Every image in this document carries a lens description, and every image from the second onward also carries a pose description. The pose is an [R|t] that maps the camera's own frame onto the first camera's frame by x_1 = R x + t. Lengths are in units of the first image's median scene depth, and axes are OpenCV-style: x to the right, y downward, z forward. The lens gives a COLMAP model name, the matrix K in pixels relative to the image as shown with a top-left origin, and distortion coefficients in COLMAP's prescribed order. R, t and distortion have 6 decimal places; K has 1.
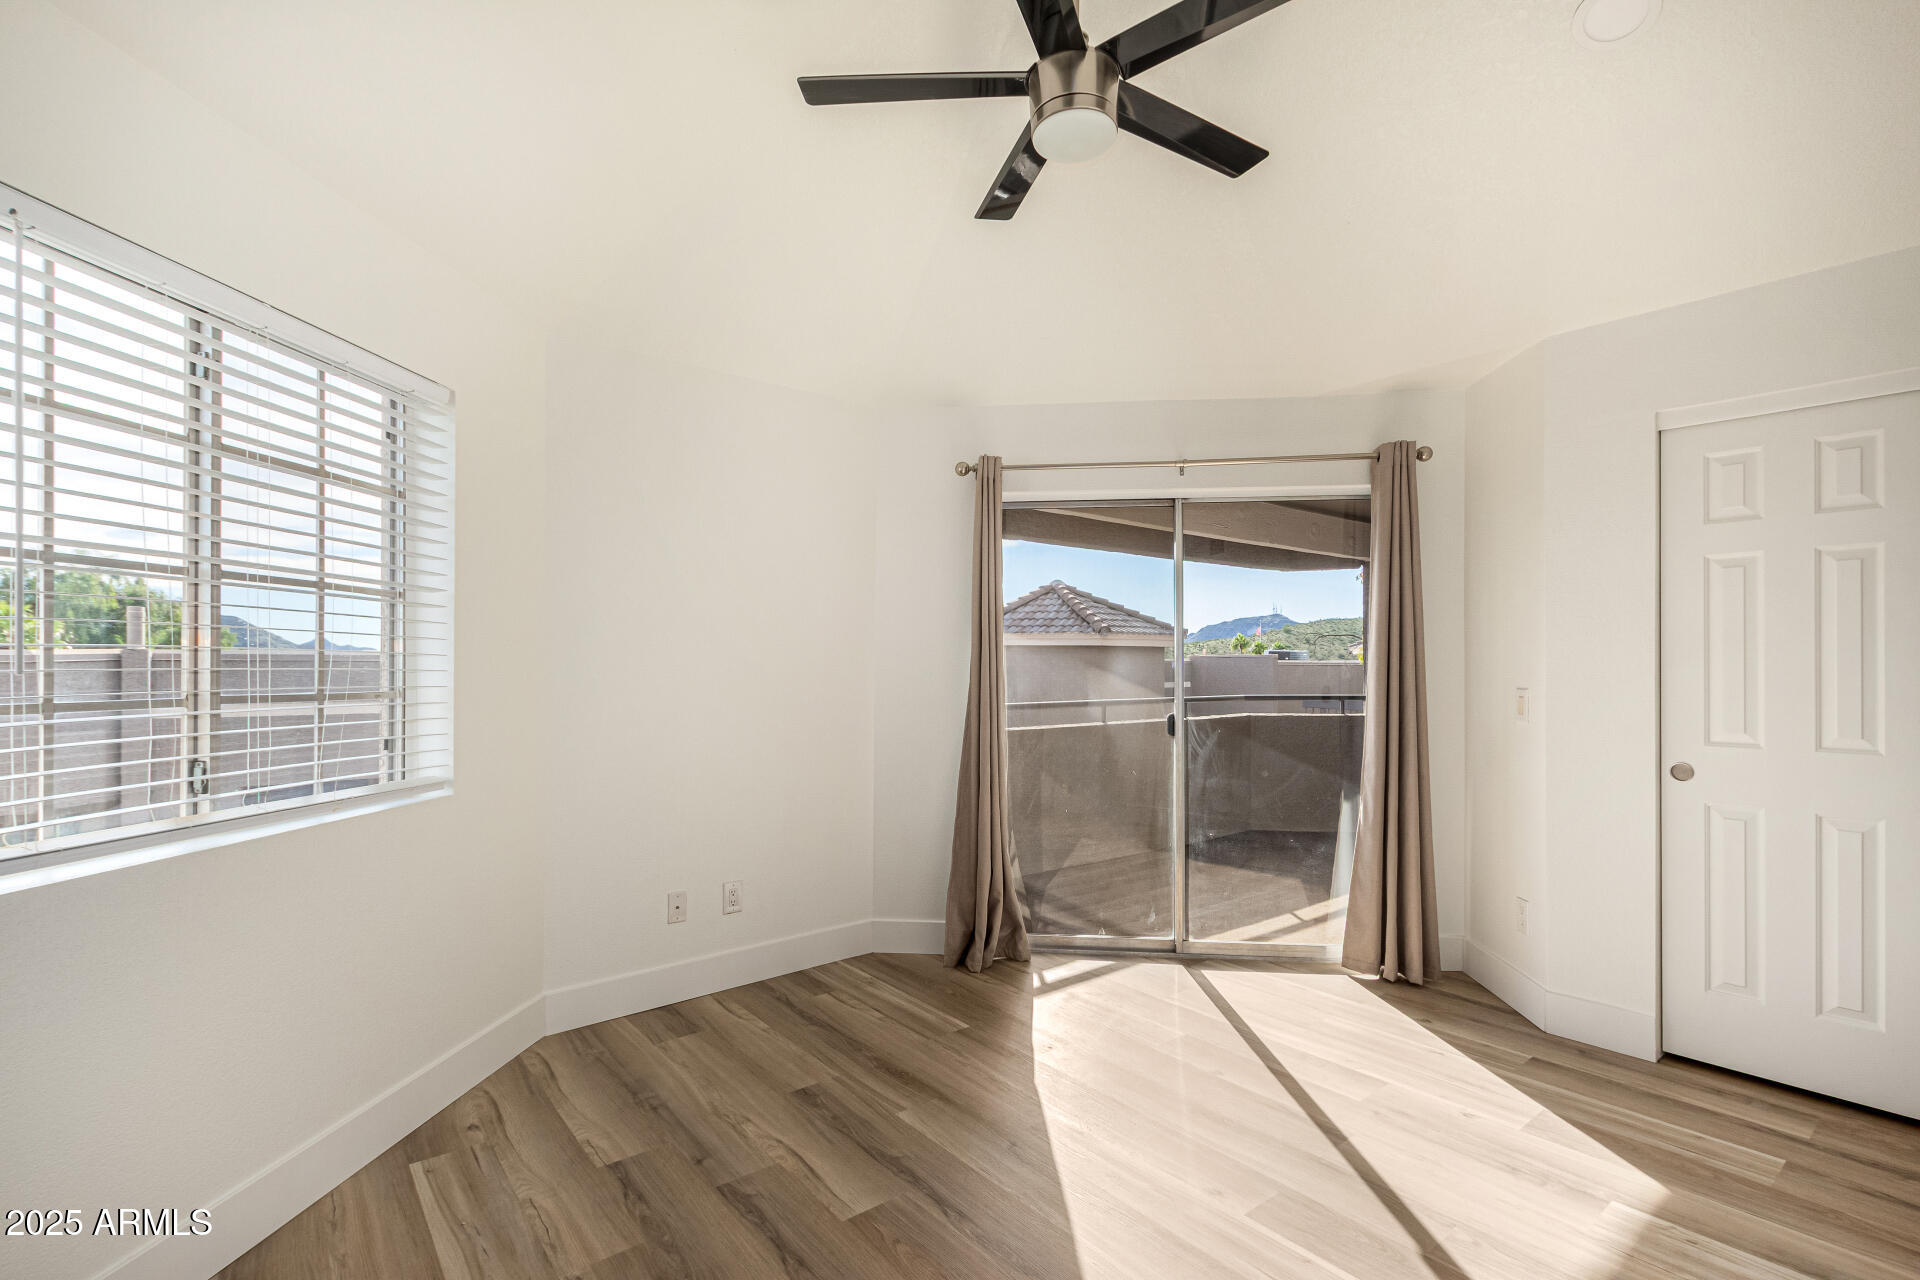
lens RADIAL K [[903.0, 0, 962.4], [0, 903.0, 651.6], [0, 0, 1]] dist [0.013459, -0.003420]
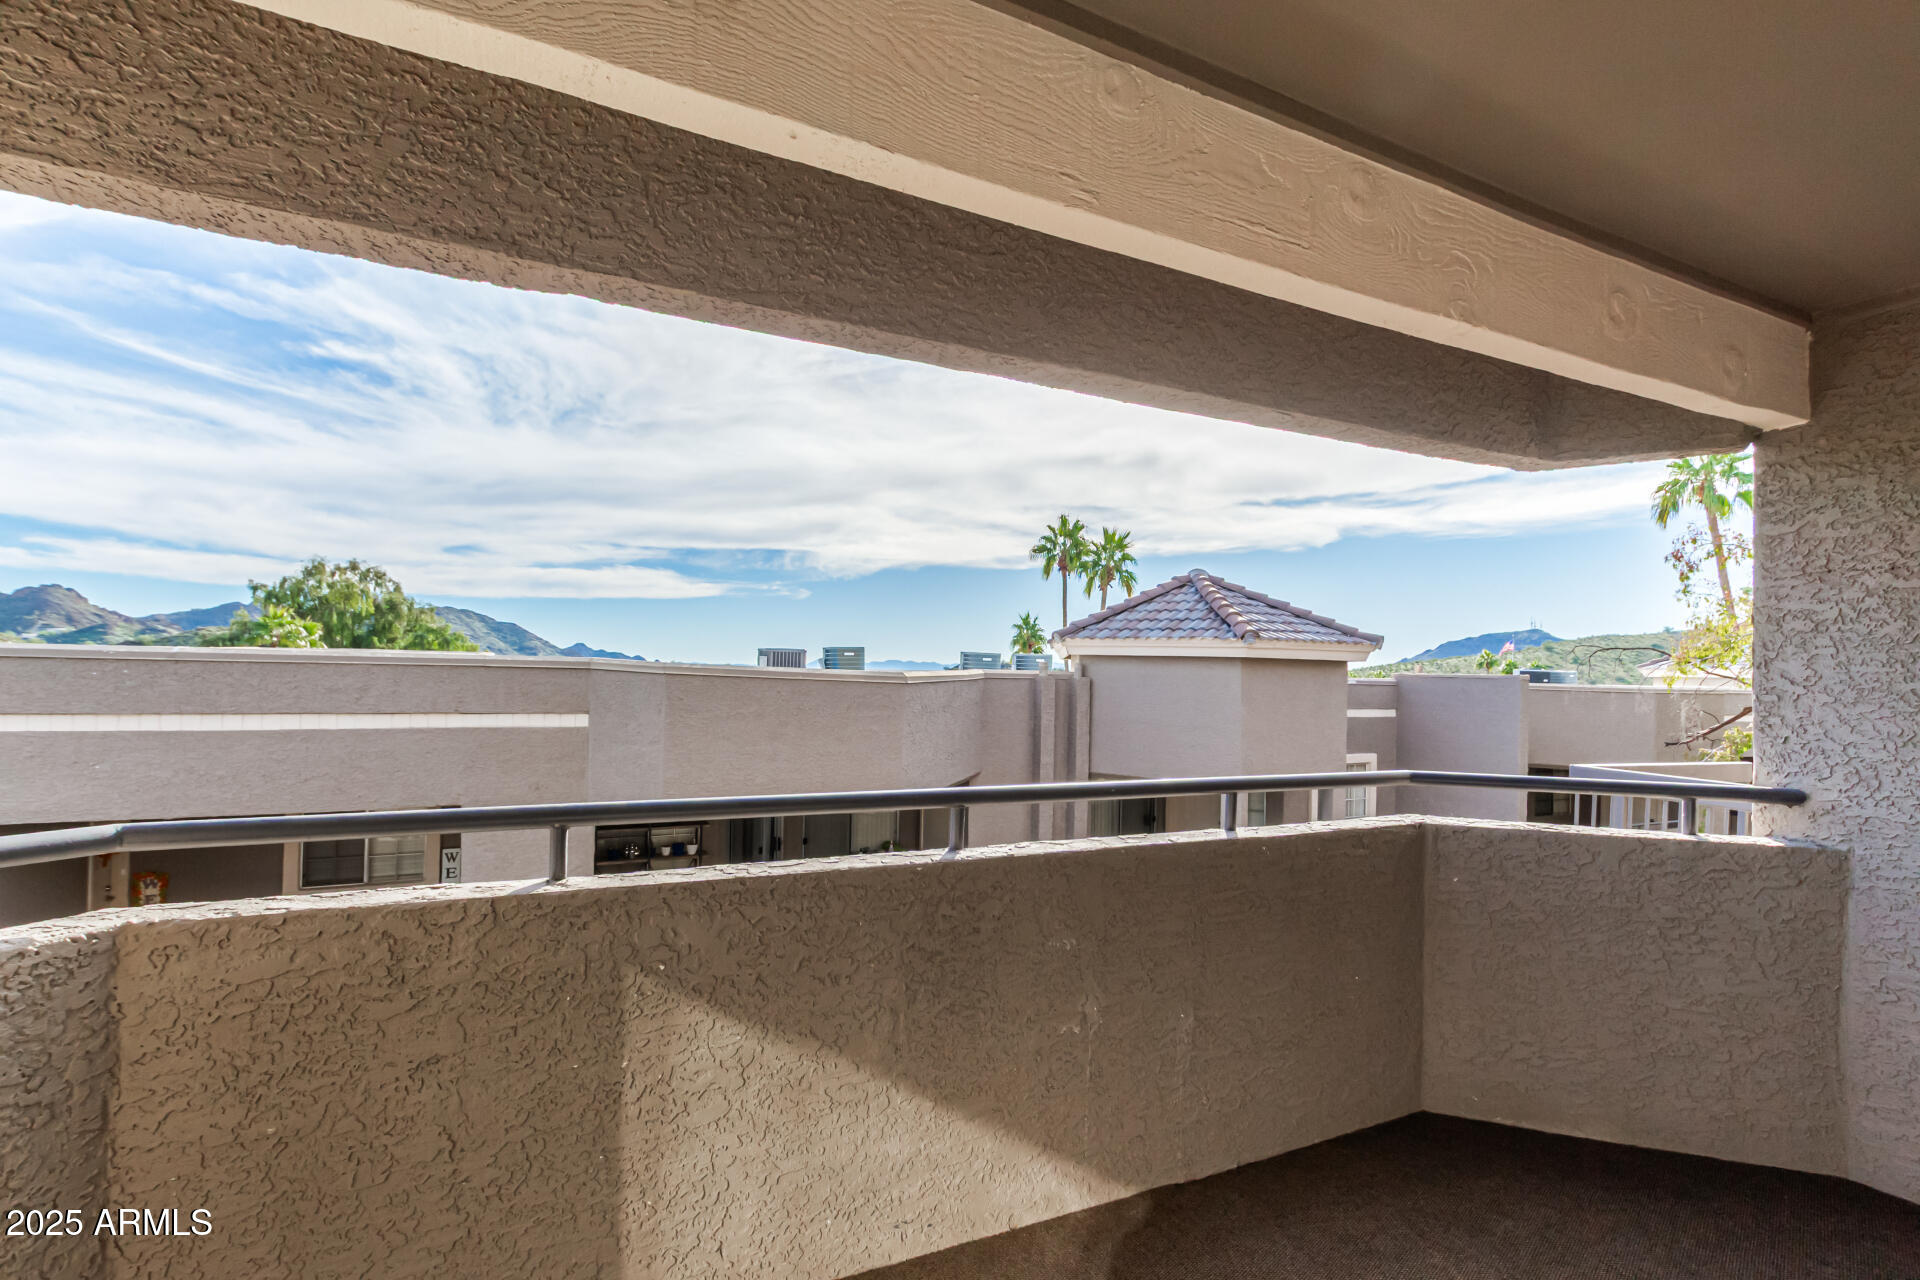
lens RADIAL K [[903.0, 0, 968.3], [0, 903.0, 639.9], [0, 0, 1]] dist [0.013459, -0.003420]
pose [[0.974769, 0.010750, -0.222958, 0.060505], [-0.016859, 0.999532, -0.025514, 0.000818], [0.222579, 0.028629, 0.974494, 0.163187]]
